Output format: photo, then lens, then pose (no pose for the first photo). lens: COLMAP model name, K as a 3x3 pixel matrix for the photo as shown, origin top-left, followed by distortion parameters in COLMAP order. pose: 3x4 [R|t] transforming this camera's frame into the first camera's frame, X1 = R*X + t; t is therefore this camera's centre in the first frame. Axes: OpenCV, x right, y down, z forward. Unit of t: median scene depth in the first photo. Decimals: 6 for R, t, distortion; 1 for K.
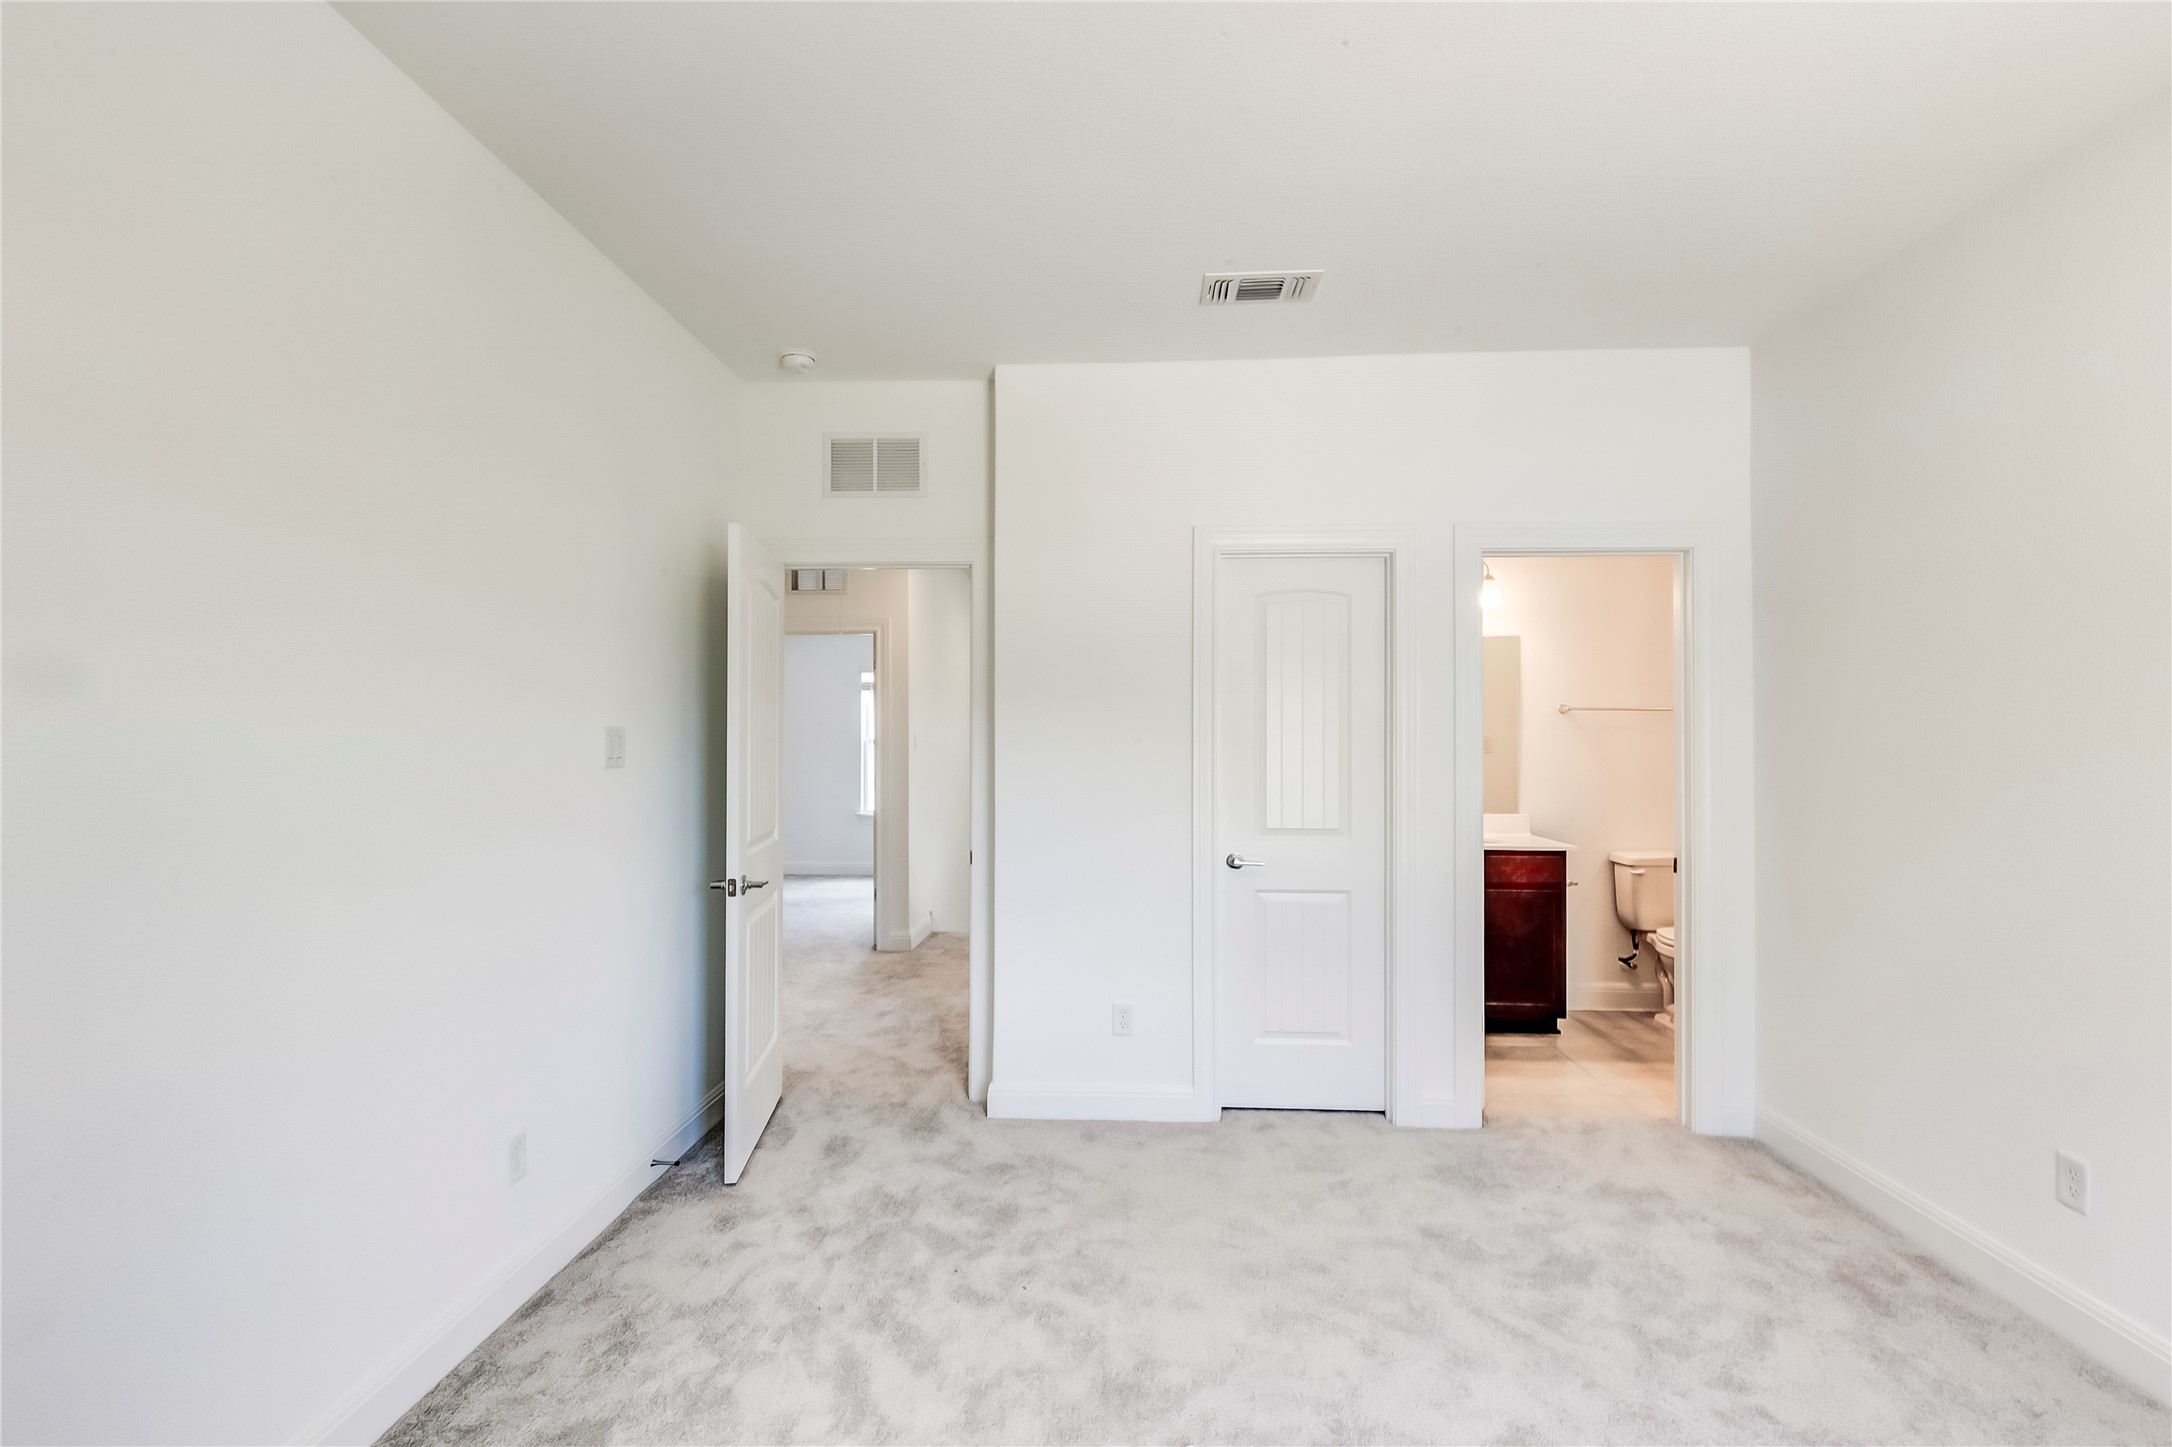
lens RADIAL K [[988.8, 0, 1089.9], [0, 988.8, 721.6], [0, 0, 1]] dist [0.007121, -0.000607]
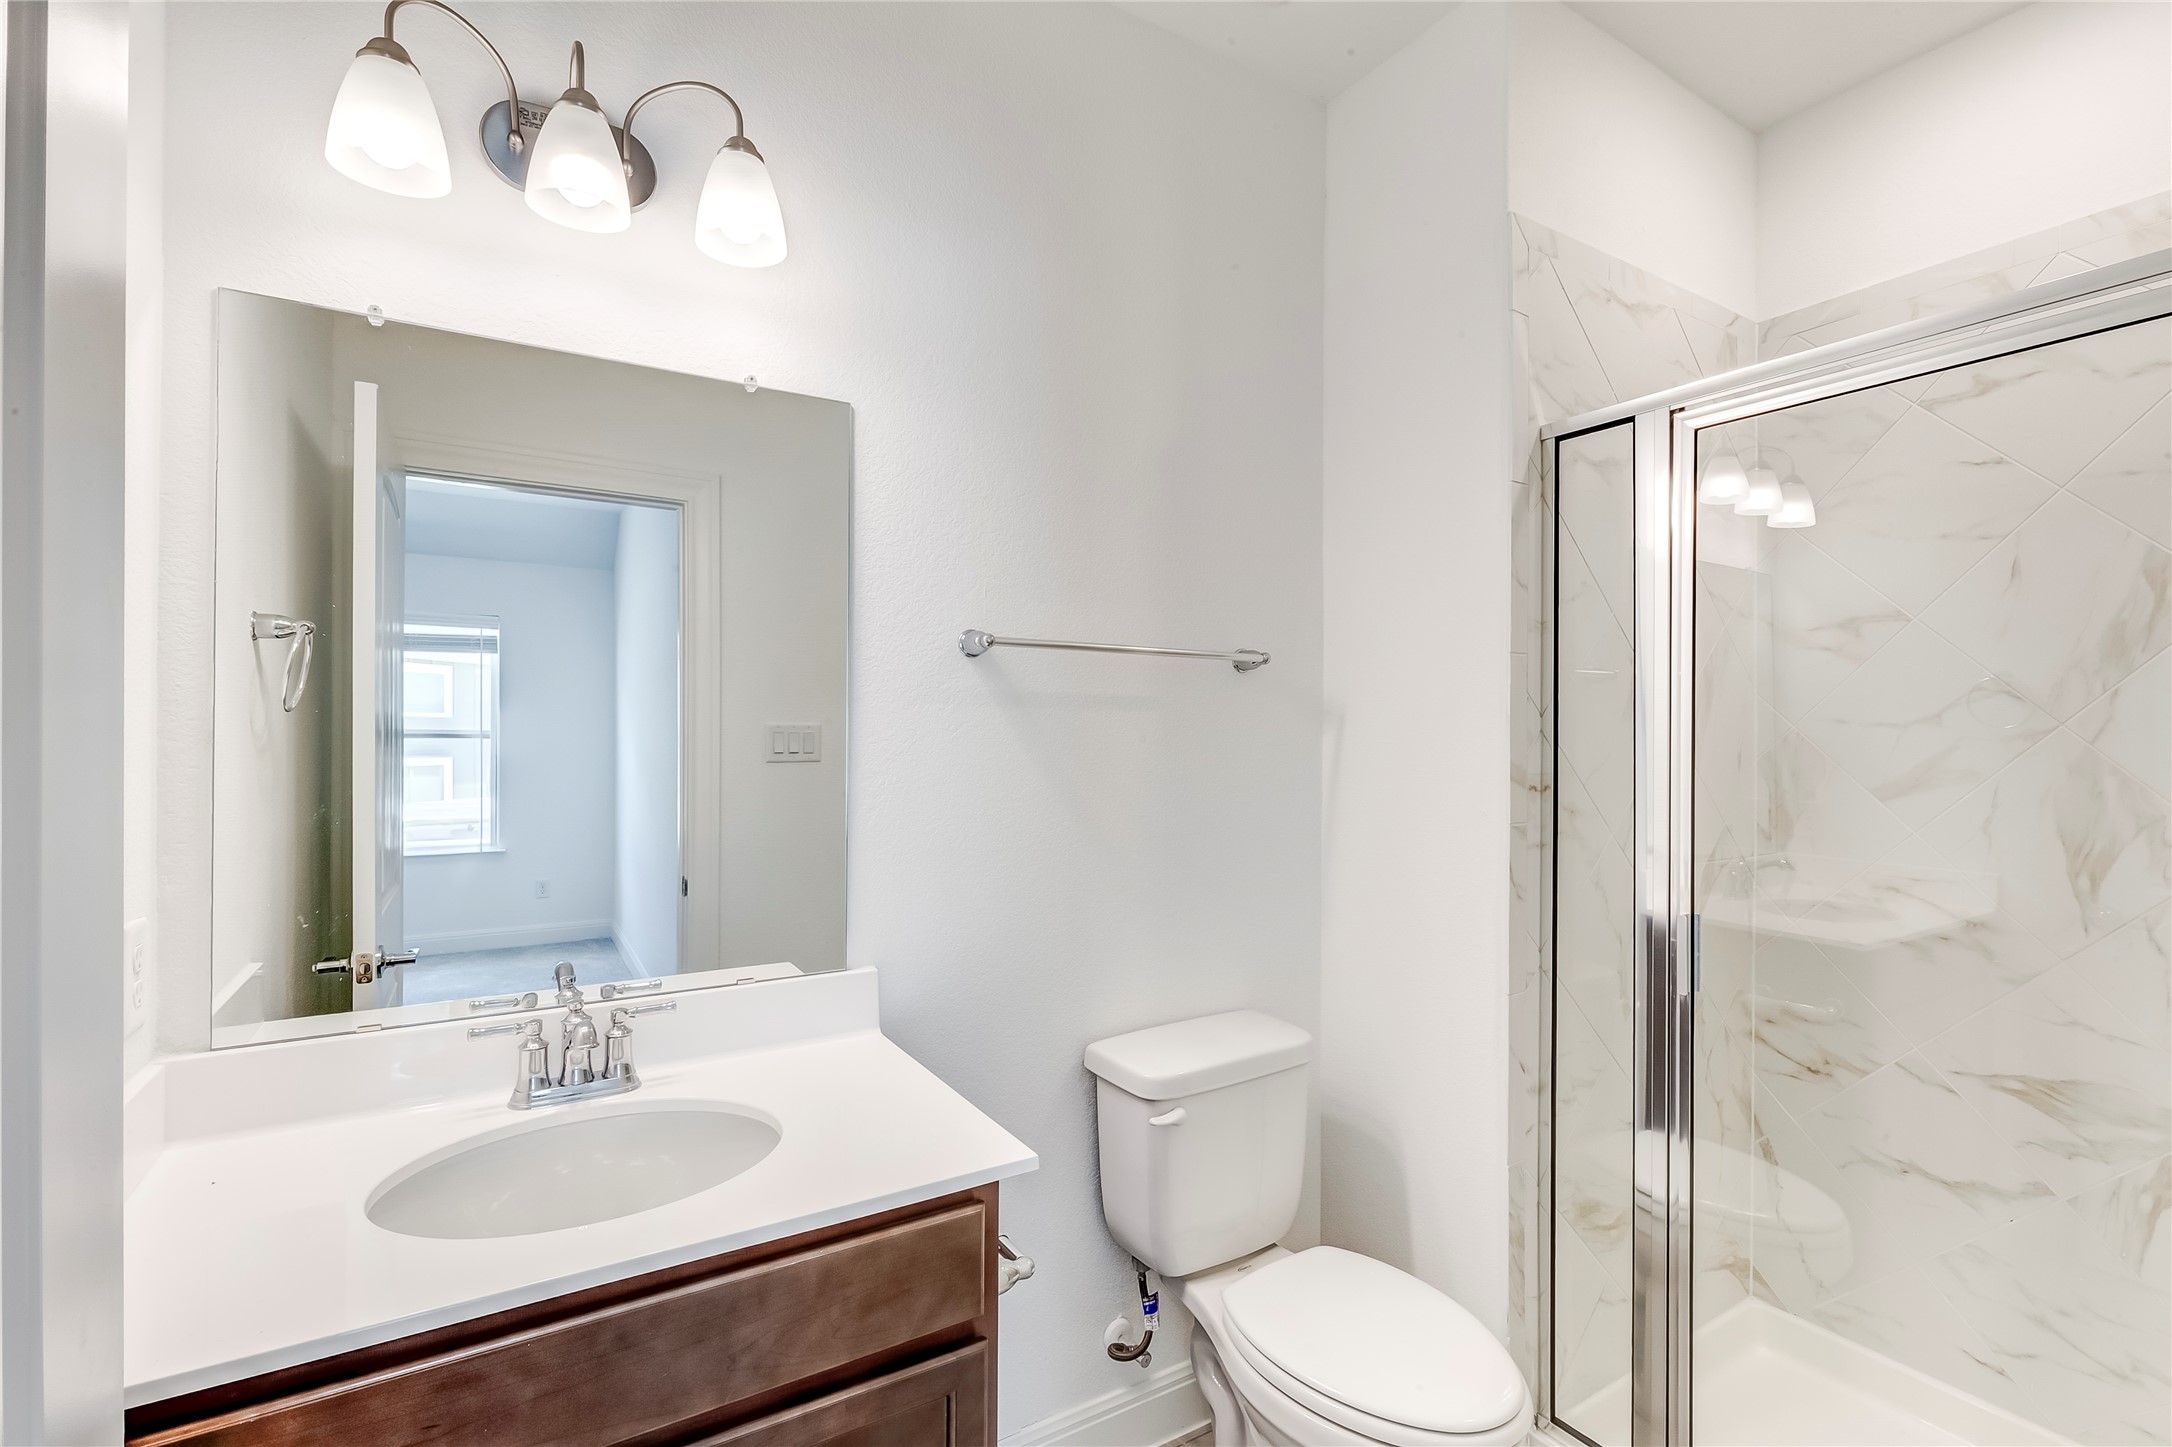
lens RADIAL K [[988.8, 0, 1089.1], [0, 988.8, 729.8], [0, 0, 1]] dist [0.007121, -0.000607]
pose [[0.823883, 0.006803, 0.566719, 0.327362], [-0.009489, 0.999953, 0.001792, 0.015944], [-0.566680, -0.006854, 0.823909, 0.717153]]
